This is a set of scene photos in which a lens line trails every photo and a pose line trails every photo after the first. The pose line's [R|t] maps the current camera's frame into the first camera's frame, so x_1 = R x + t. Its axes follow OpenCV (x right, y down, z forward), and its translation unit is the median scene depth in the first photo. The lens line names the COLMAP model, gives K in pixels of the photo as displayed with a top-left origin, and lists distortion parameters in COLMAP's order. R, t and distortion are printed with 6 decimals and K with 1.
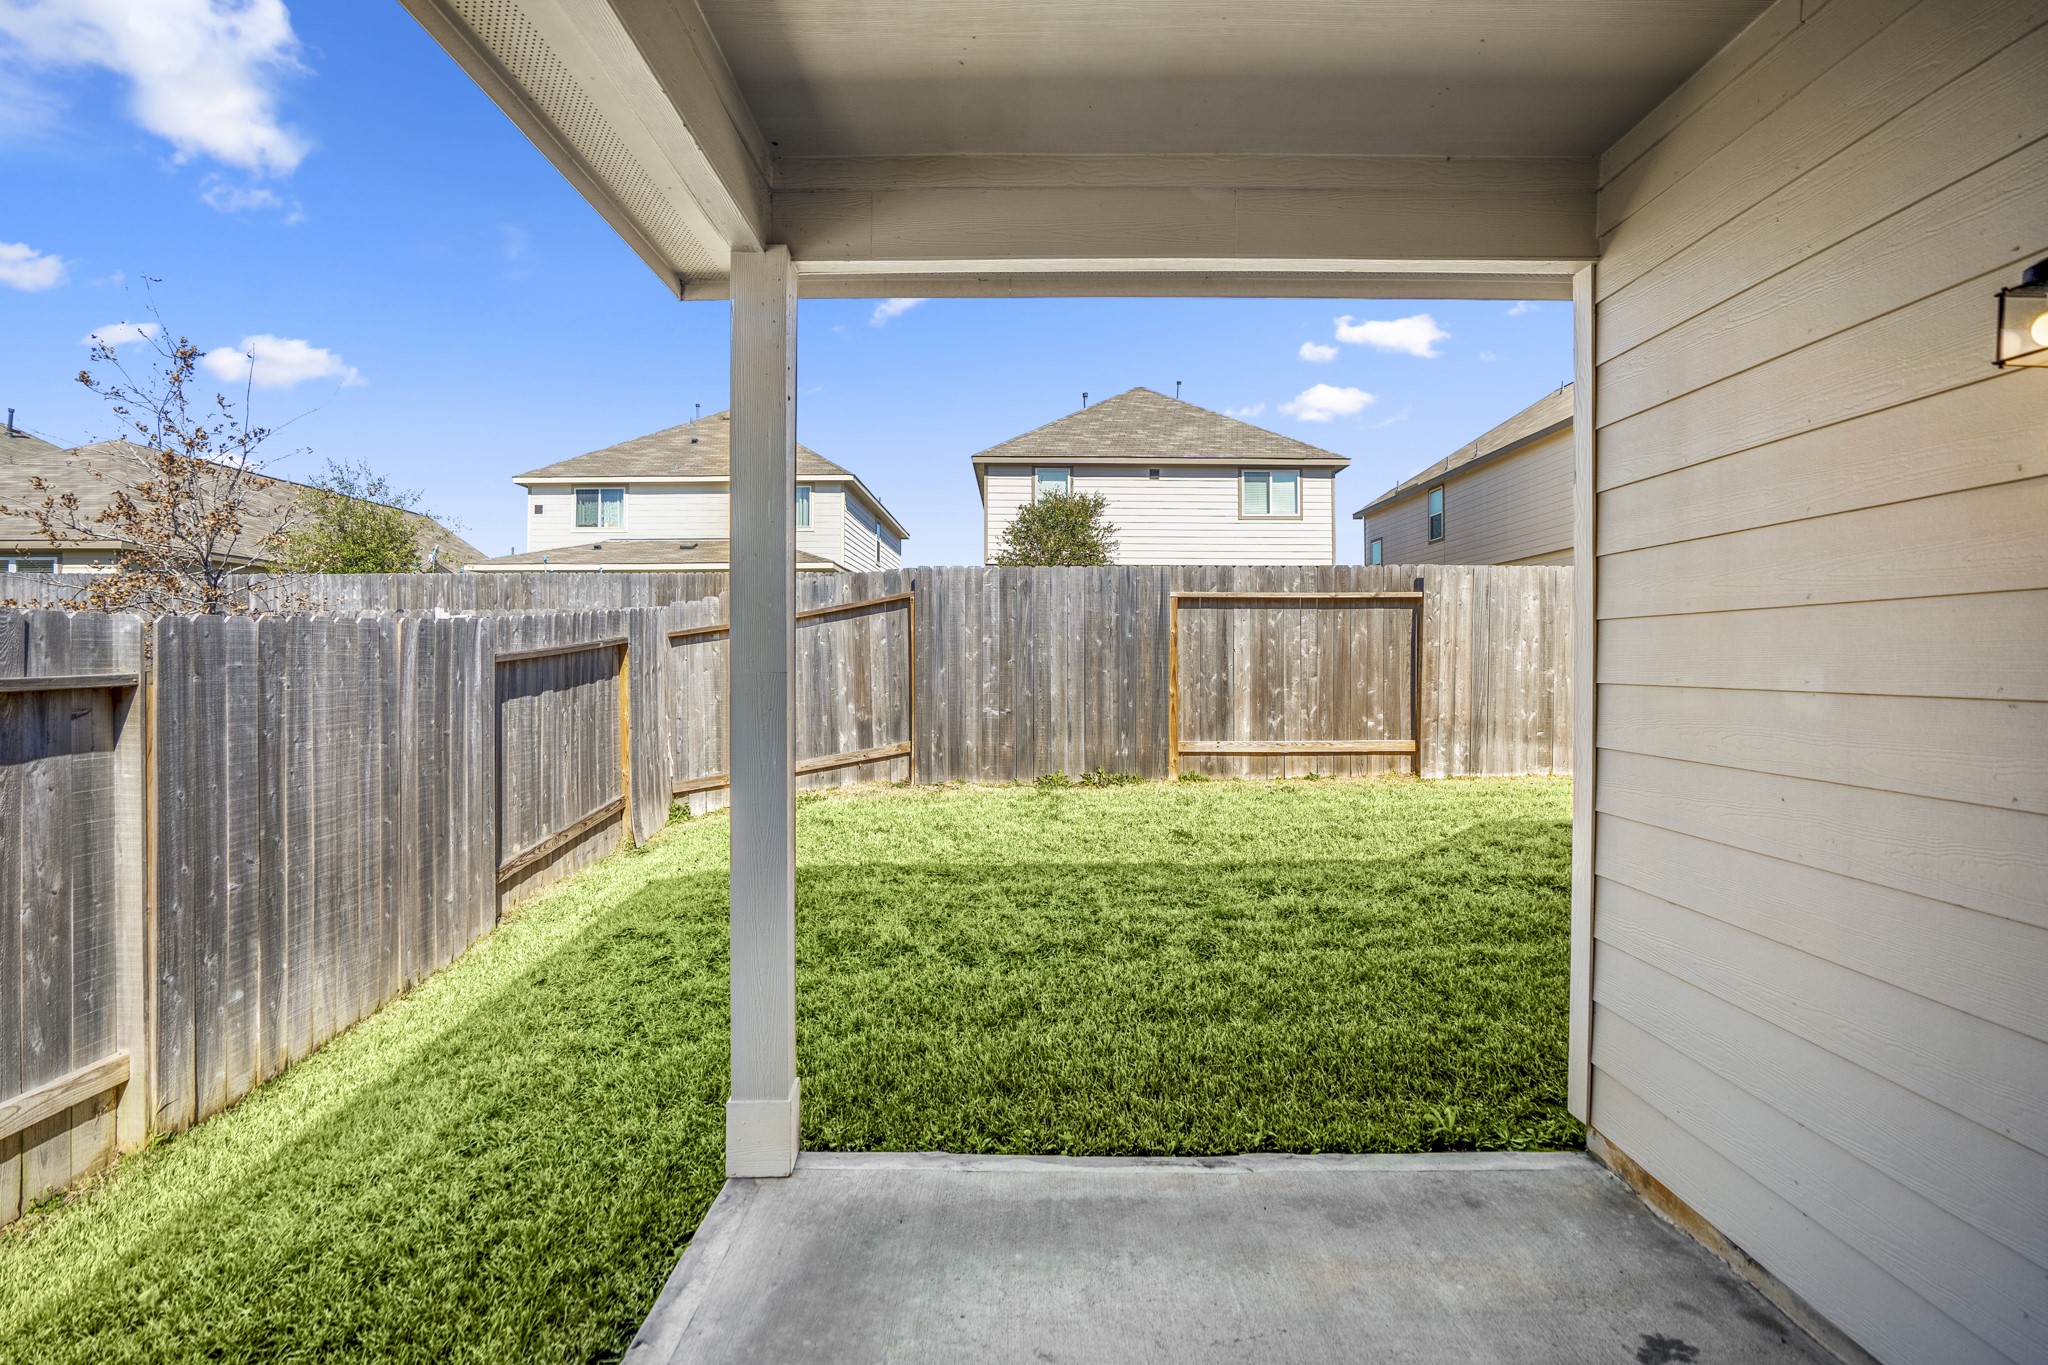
lens RADIAL K [[968.7, 0, 1012.9], [0, 968.7, 649.8], [0, 0, 1]] dist [-0.072811, 0.029486]
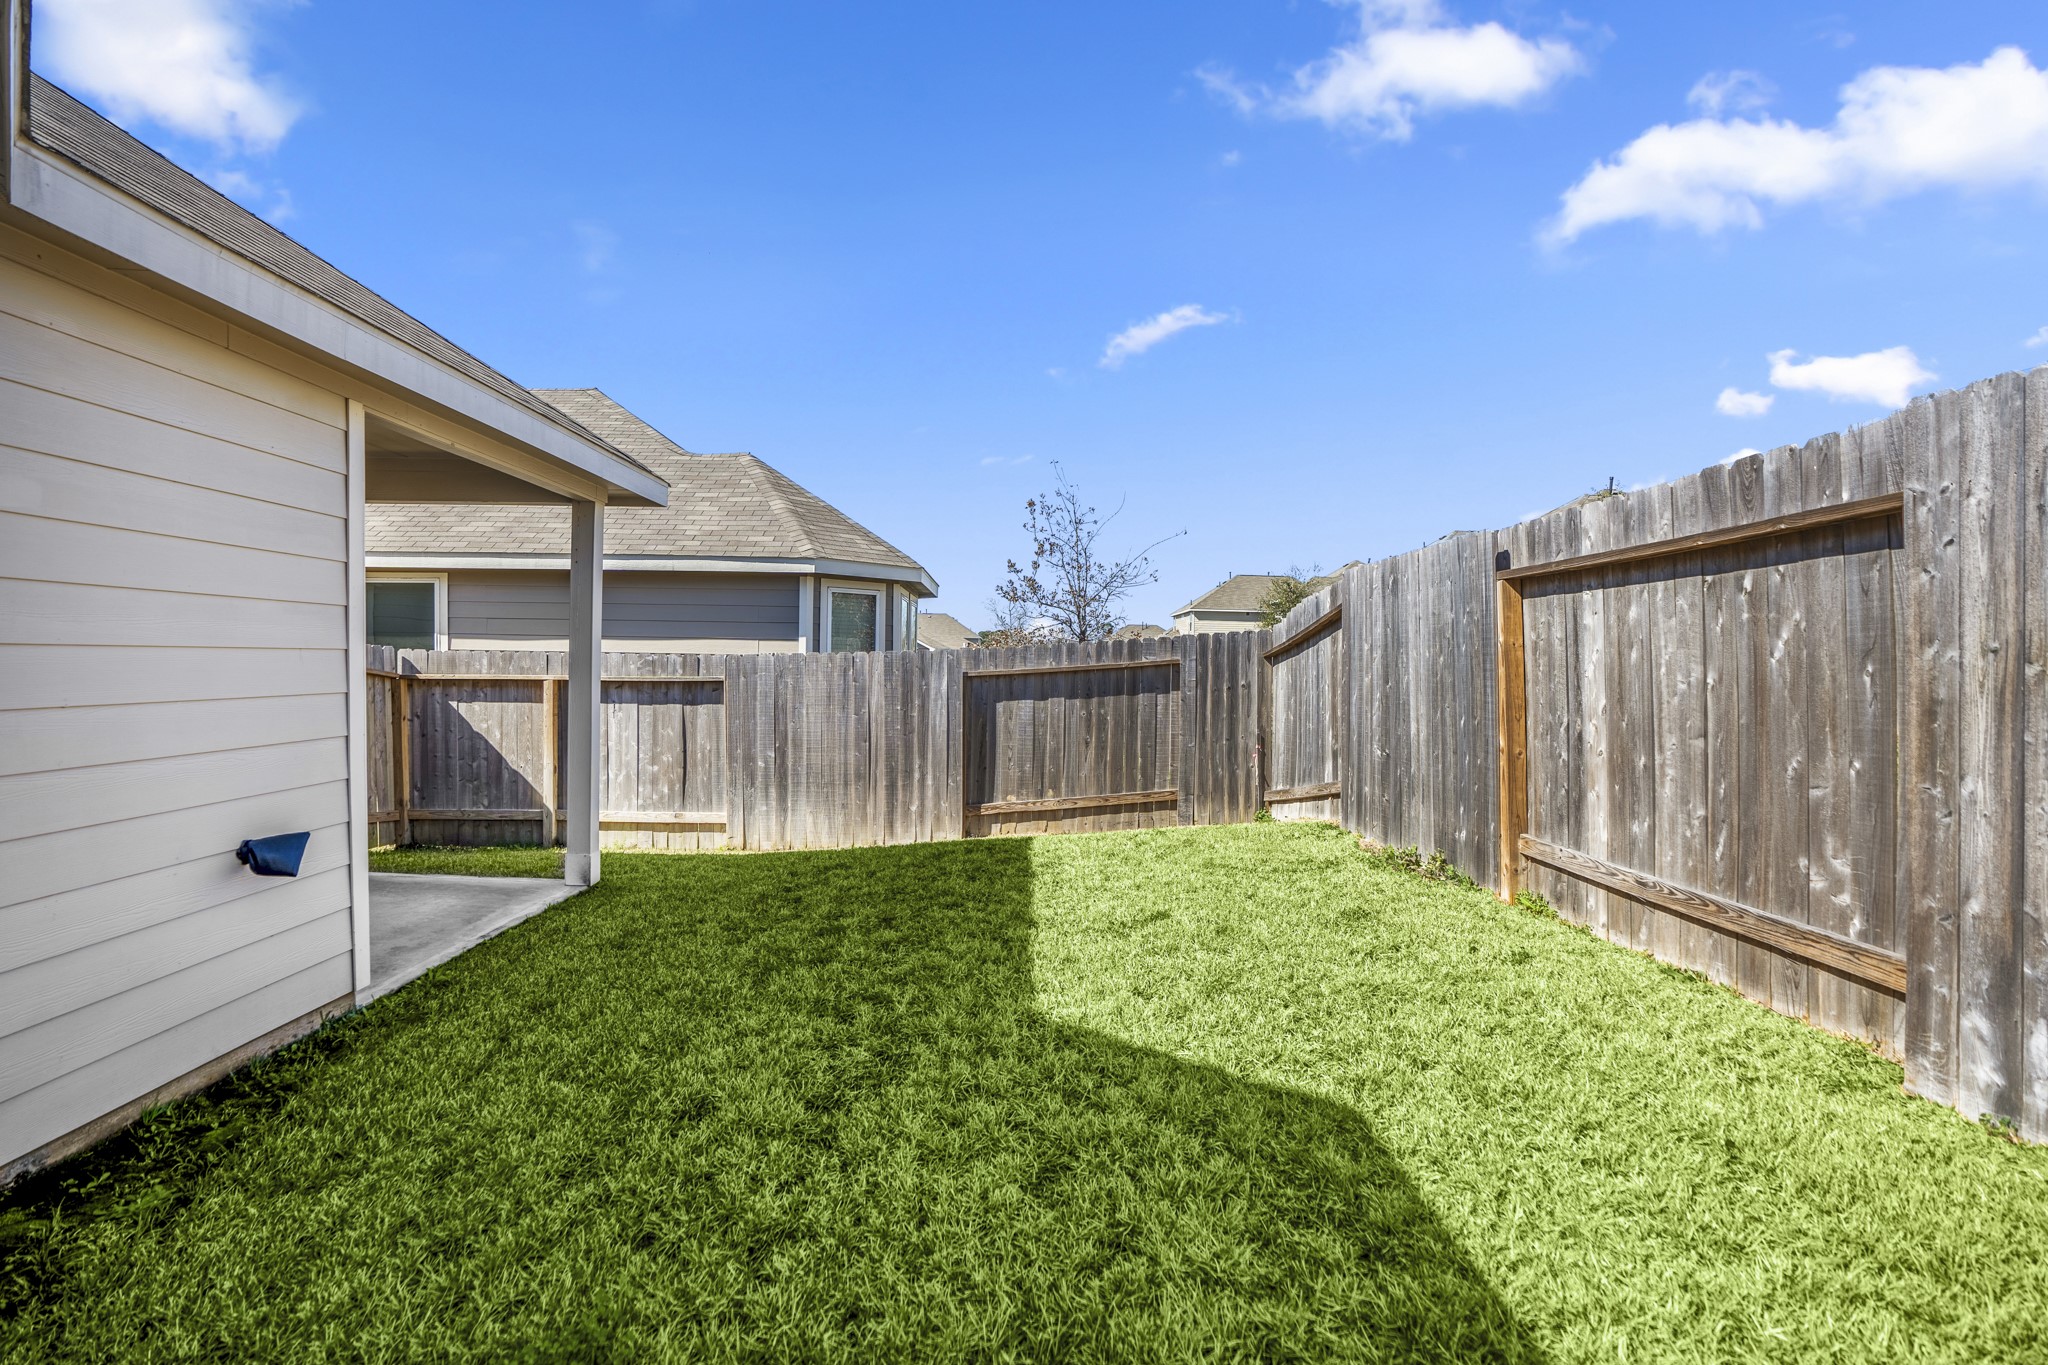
lens RADIAL K [[968.7, 0, 1012.9], [0, 968.7, 649.8], [0, 0, 1]] dist [-0.072811, 0.029486]
pose [[-0.004505, -0.018025, -0.999827, 0.727158], [-0.003101, 0.999833, -0.018011, -0.001727], [0.999985, 0.003019, -0.004560, 0.705727]]
